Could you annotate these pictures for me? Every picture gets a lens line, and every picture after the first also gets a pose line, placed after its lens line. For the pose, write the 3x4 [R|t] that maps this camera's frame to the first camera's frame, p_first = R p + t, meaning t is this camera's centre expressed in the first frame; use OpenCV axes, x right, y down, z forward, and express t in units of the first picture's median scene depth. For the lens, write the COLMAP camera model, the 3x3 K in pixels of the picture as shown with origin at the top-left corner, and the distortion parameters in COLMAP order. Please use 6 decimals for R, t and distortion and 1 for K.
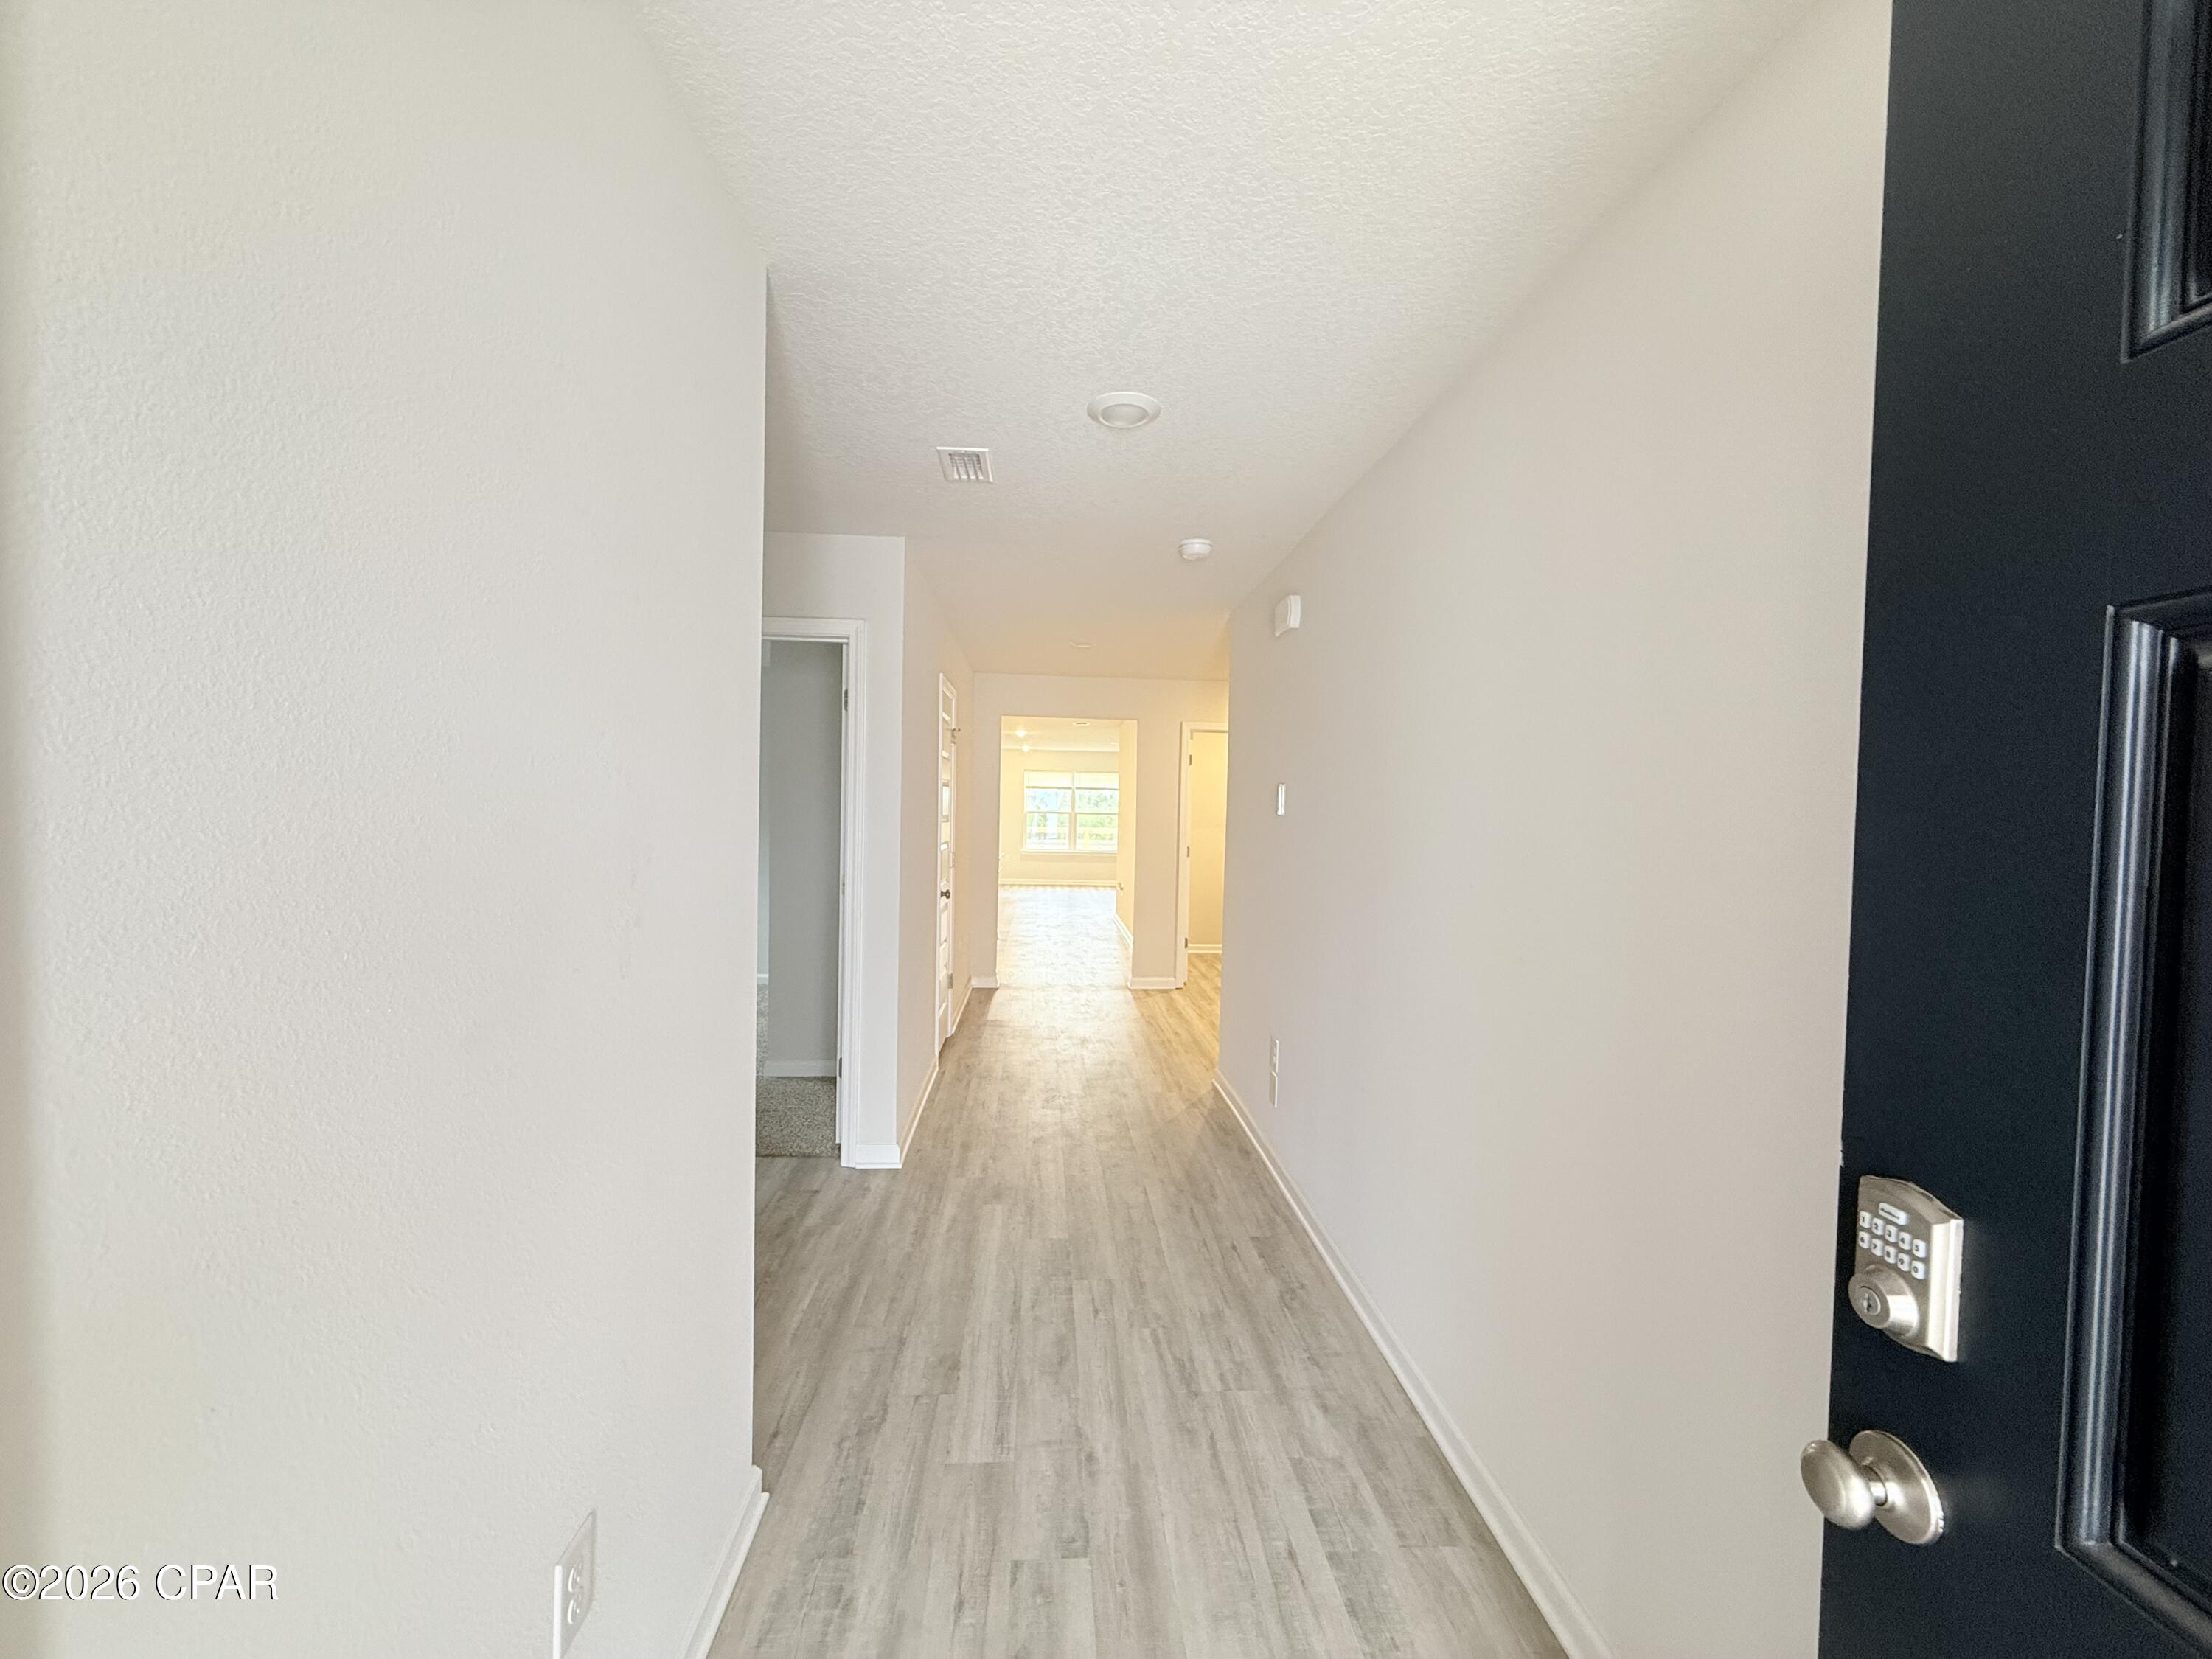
lens RADIAL K [[879.0, 0, 1101.7], [0, 879.0, 829.8], [0, 0, 1]] dist [0.002541, 0.000105]
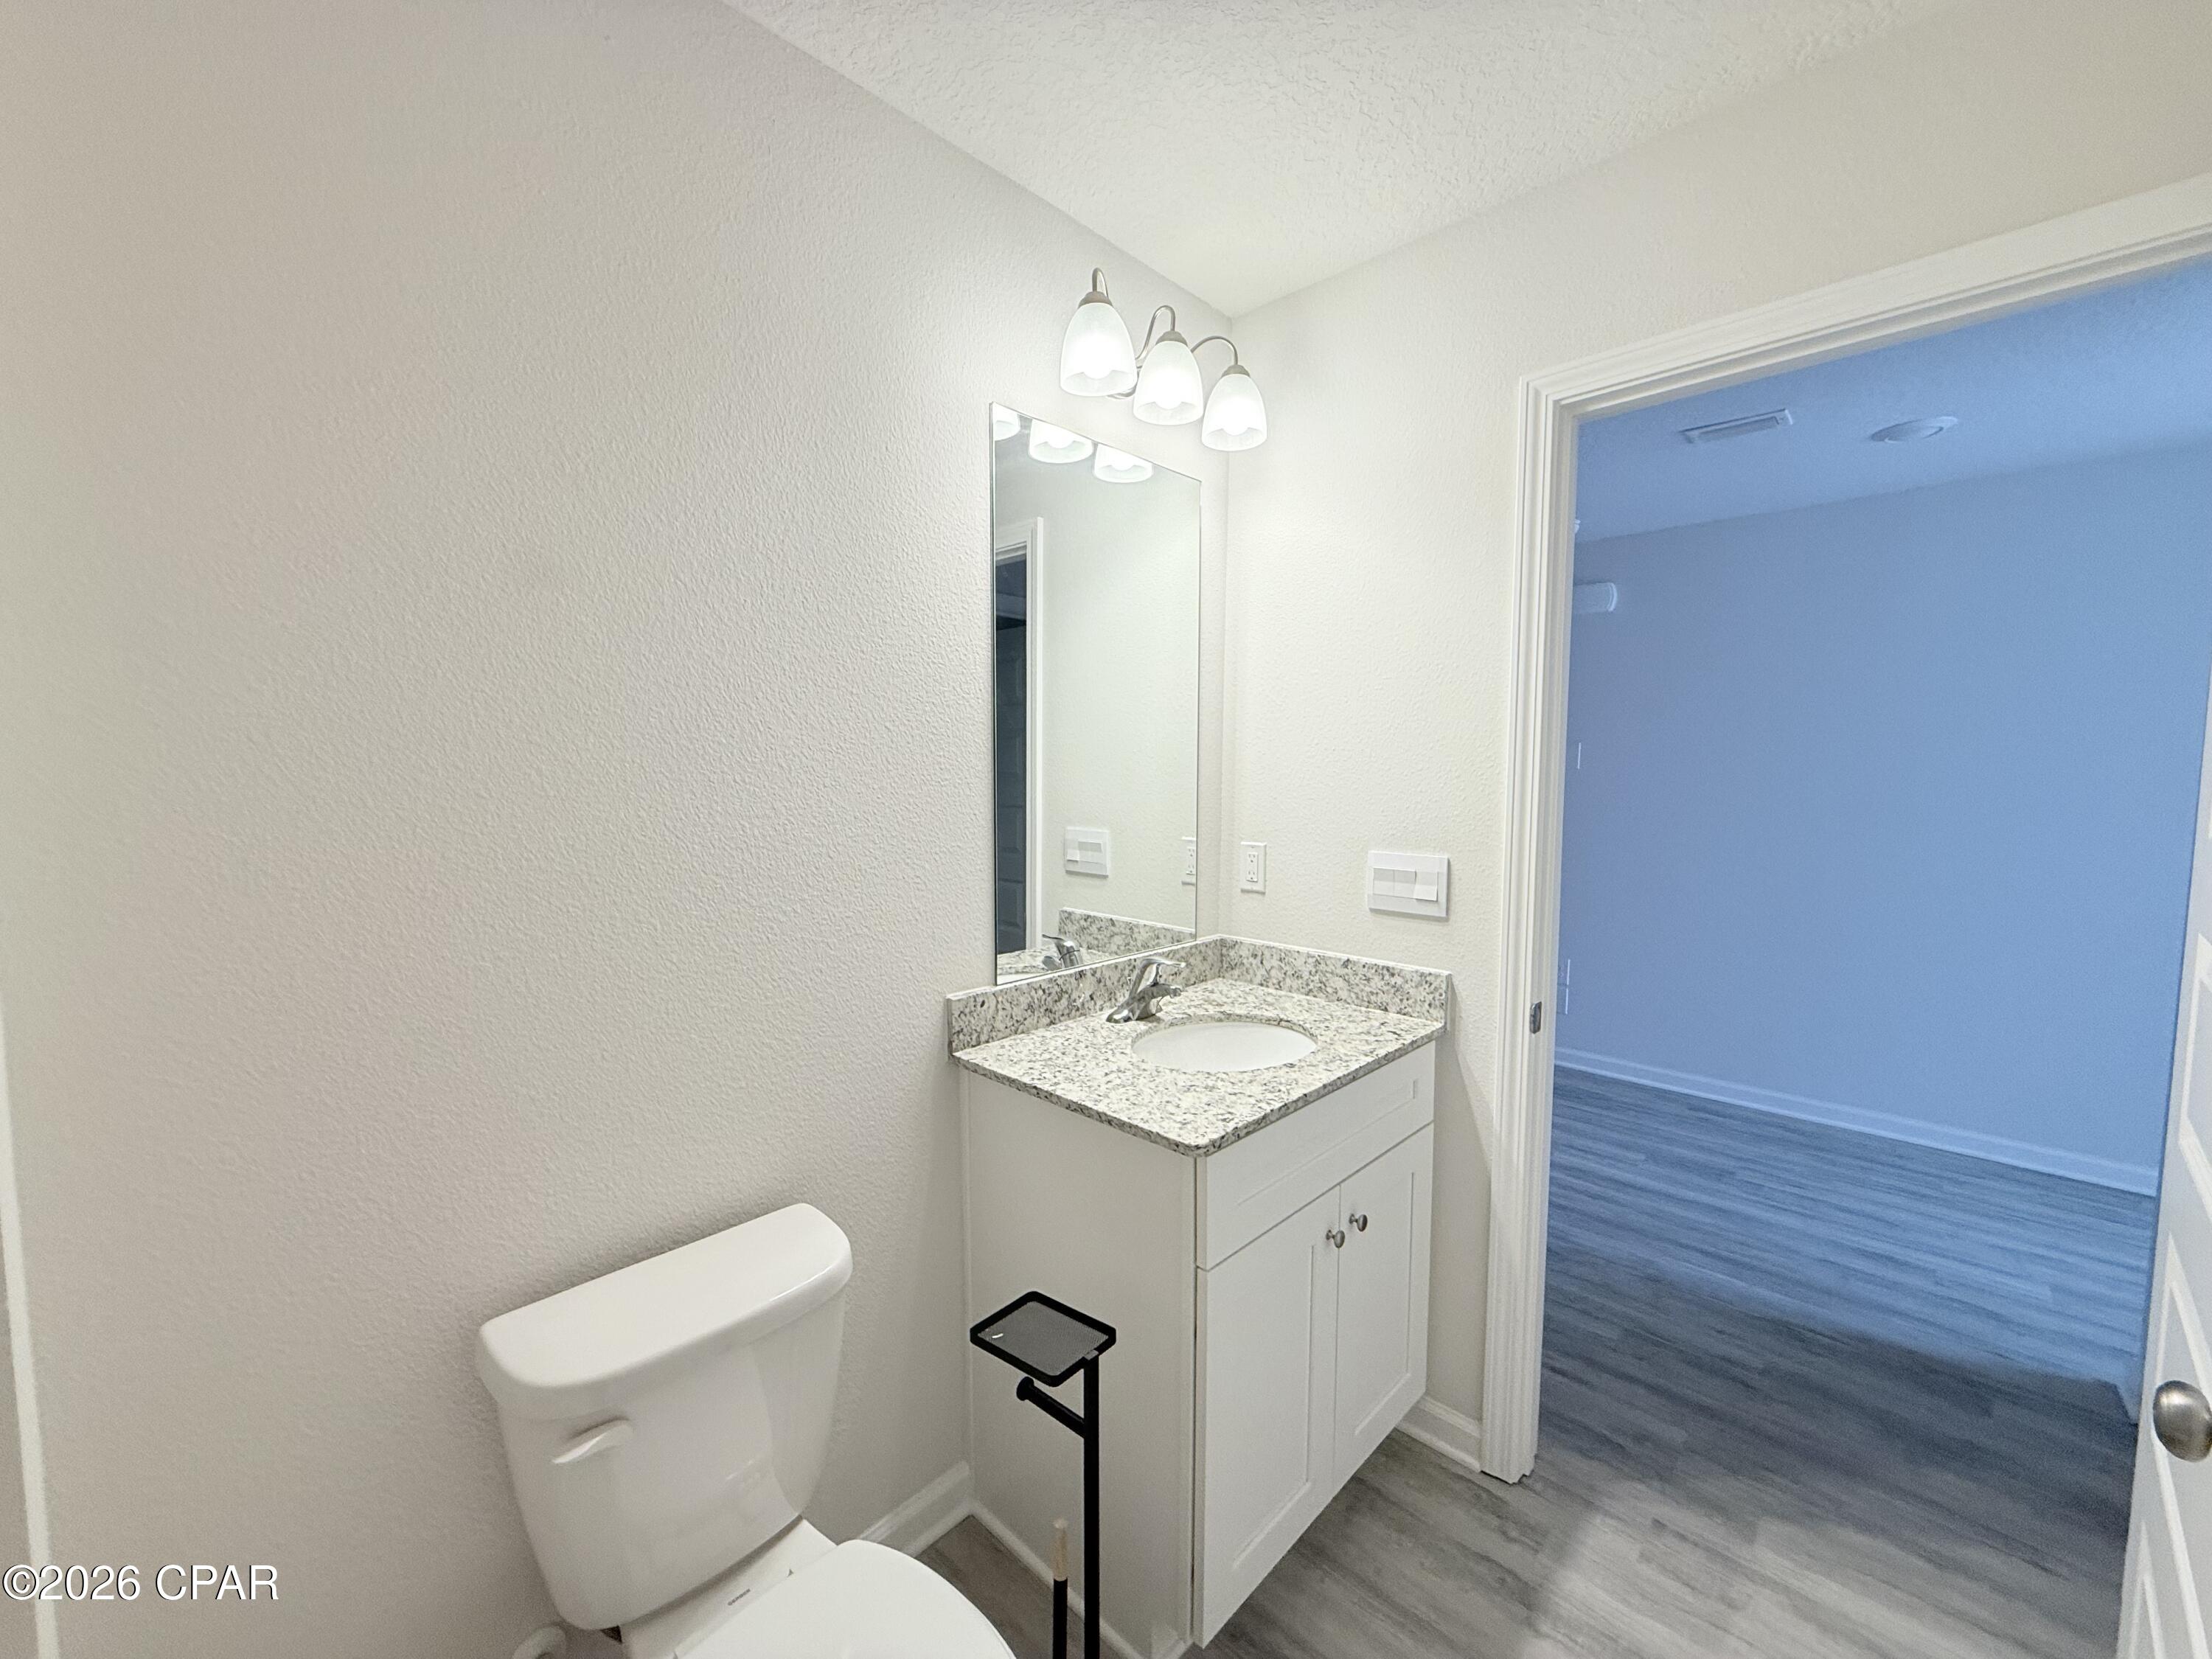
lens RADIAL K [[879.0, 0, 1102.8], [0, 879.0, 829.7], [0, 0, 1]] dist [0.002541, 0.000105]
pose [[0.740862, -0.061098, 0.668872, -1.535720], [0.030812, 0.997897, 0.057024, -0.032340], [-0.670950, -0.021638, 0.741187, 0.792601]]
